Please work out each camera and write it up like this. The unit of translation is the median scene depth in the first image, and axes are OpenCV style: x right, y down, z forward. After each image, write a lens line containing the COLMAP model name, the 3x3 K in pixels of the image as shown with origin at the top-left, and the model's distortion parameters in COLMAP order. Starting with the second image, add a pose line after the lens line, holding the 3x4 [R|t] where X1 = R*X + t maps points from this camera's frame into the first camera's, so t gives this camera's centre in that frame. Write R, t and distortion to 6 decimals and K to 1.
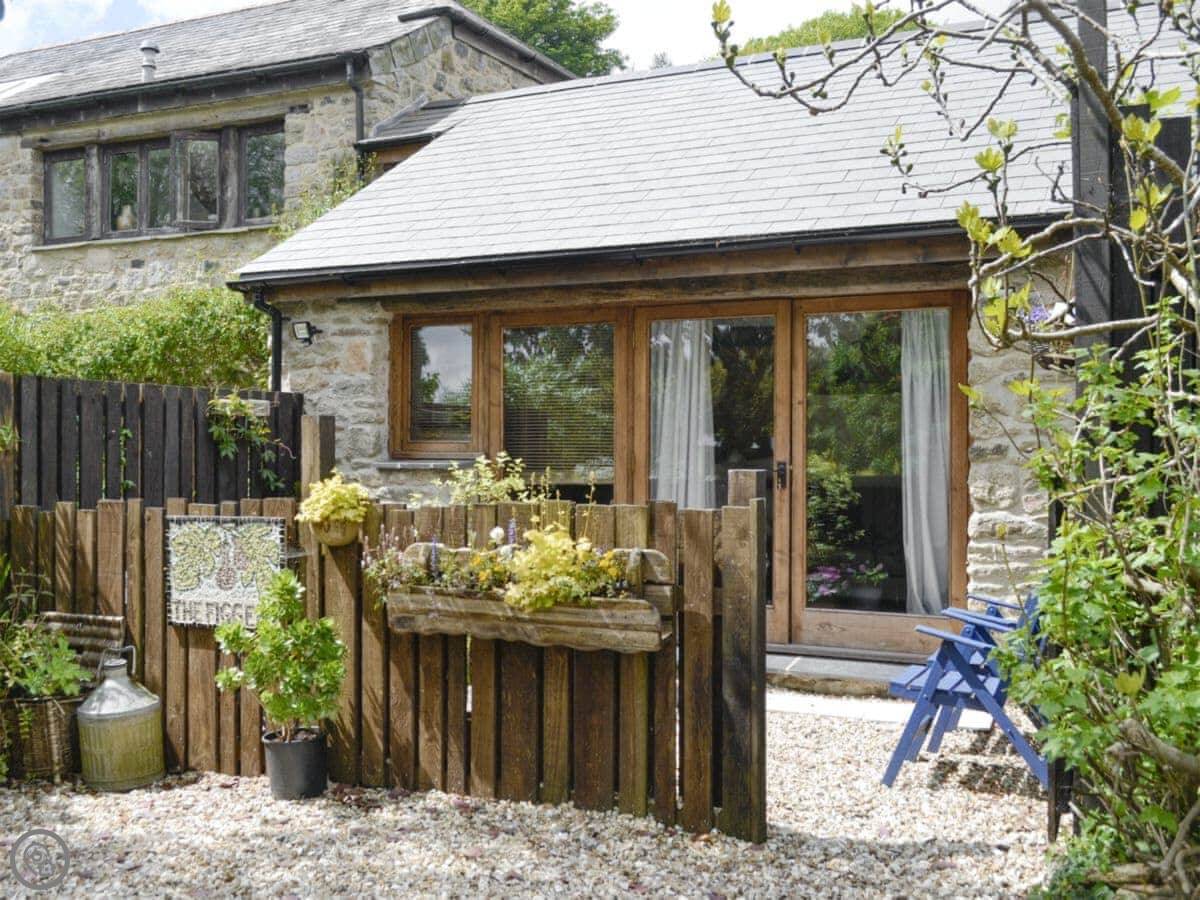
lens RADIAL K [[1247.2, 0, 600.0], [0, 1247.2, 450.0], [0, 0, 1]] dist [-0.005081, -0.022702]
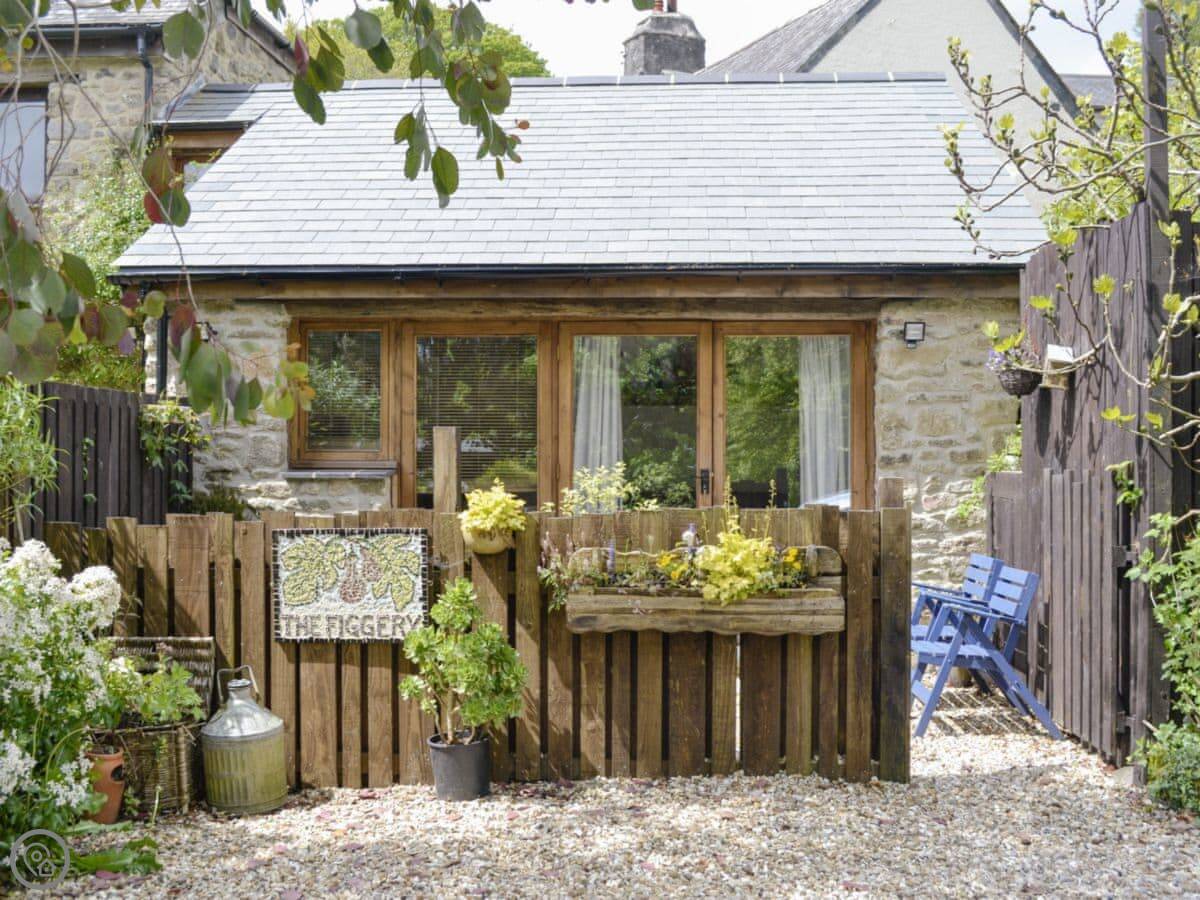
lens RADIAL K [[1349.9, 0, 600.0], [0, 1349.9, 450.0], [0, 0, 1]] dist [-0.071090, -0.004422]
pose [[0.911968, 0.000714, 0.410261, -0.557107], [0.000612, 0.999995, -0.003100, -0.005366], [-0.410261, 0.003078, 0.911963, -0.056480]]
